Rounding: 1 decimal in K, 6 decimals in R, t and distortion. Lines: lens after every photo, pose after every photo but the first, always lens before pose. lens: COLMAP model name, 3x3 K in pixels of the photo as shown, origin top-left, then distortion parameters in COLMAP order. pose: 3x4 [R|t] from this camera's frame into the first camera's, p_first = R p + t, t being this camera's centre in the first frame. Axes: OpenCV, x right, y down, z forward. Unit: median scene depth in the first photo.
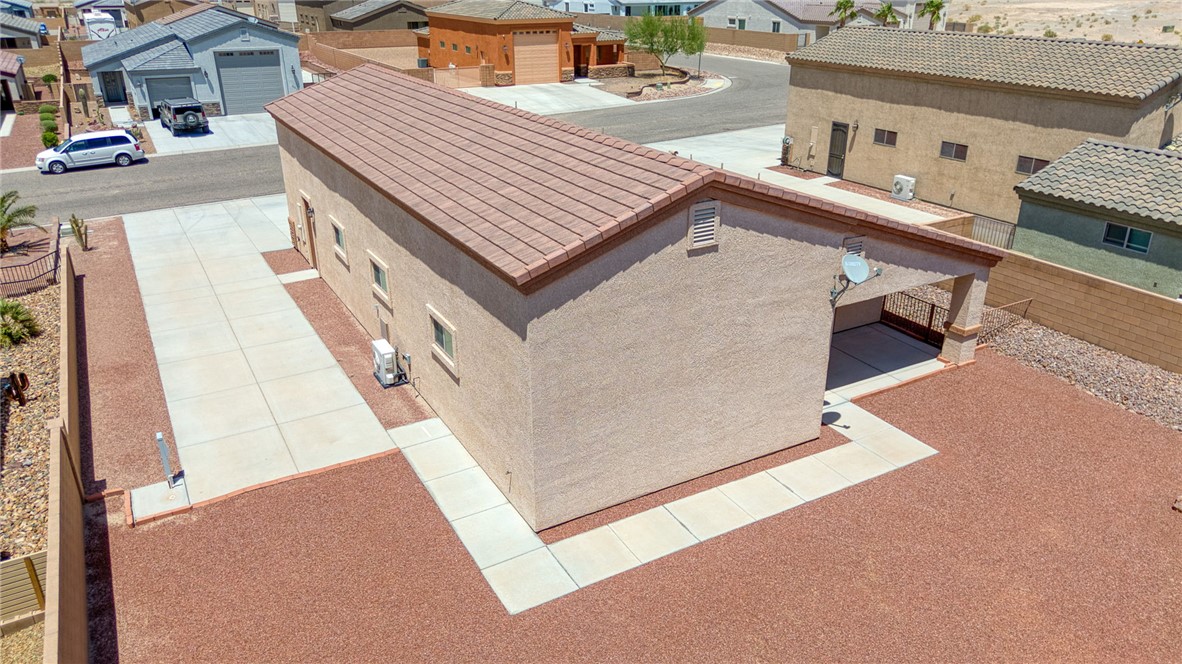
lens RADIAL K [[833.7, 0, 594.8], [0, 833.7, 328.4], [0, 0, 1]] dist [0.101181, -0.119039]
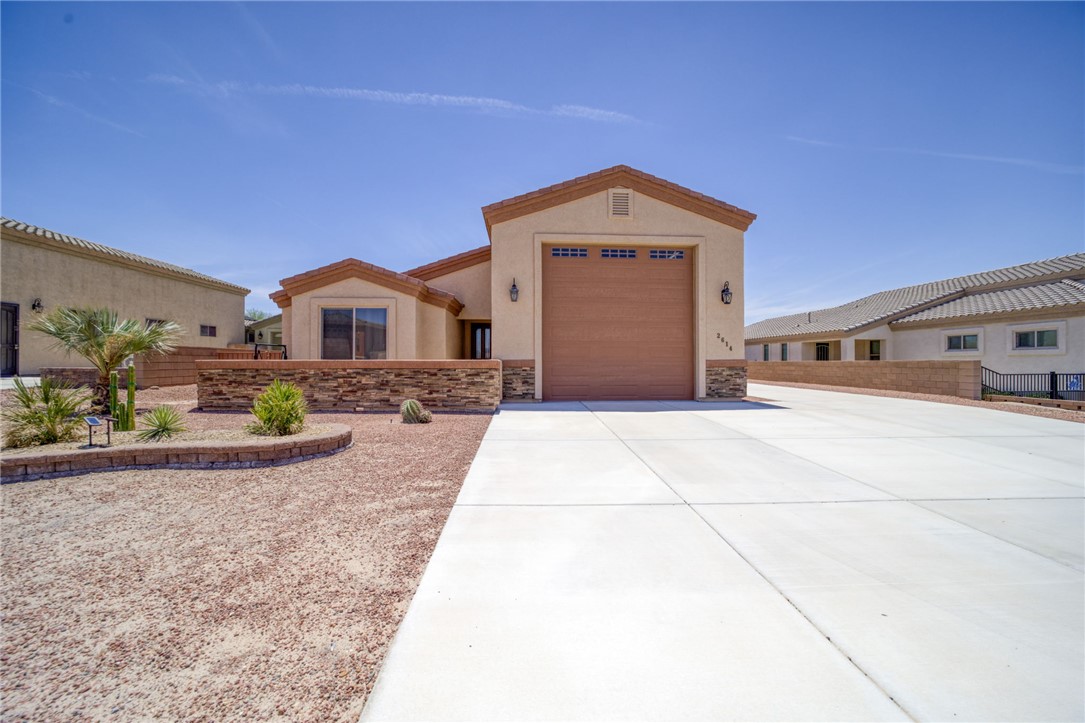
lens RADIAL K [[422.7, 0, 546.4], [0, 422.7, 361.7], [0, 0, 1]] dist [-0.037649, 0.012066]
pose [[-0.893274, 0.000930, 0.449513, -0.325257], [0.175640, 0.921224, 0.347128, -0.254991], [-0.413779, 0.389032, -0.823068, 1.208616]]
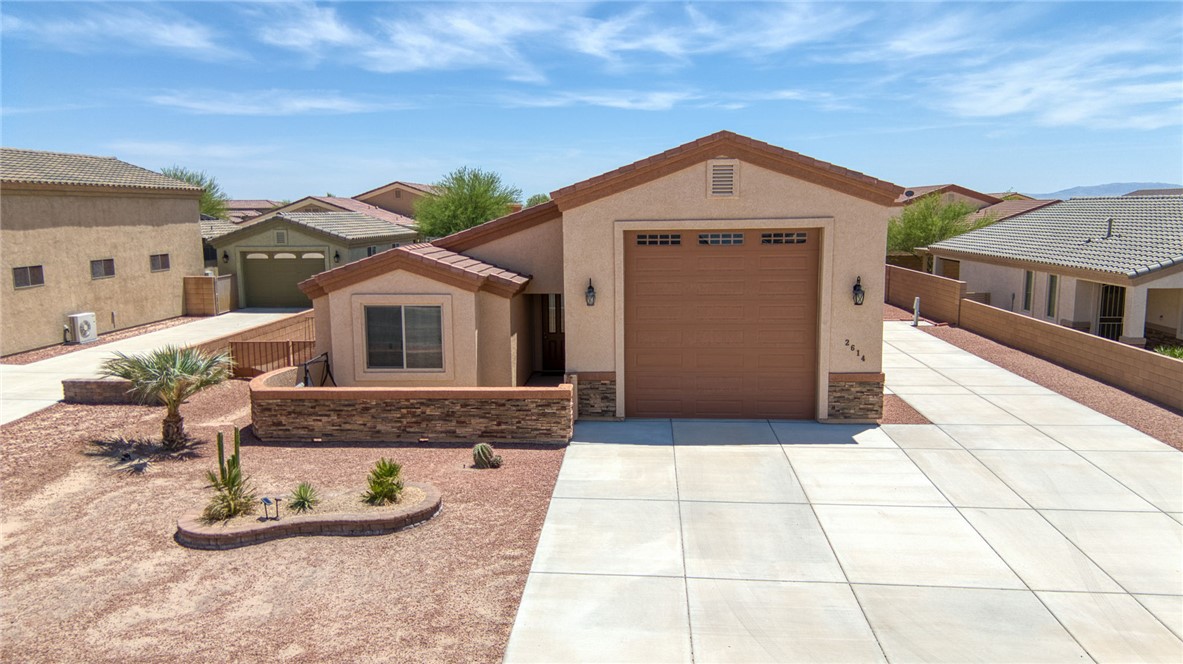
lens RADIAL K [[834.4, 0, 595.3], [0, 834.4, 328.4], [0, 0, 1]] dist [0.101181, -0.119039]
pose [[-0.834254, -0.069779, 0.546947, -0.451421], [0.224899, 0.862629, 0.453091, -0.414318], [-0.503429, 0.501001, -0.703959, 1.315944]]
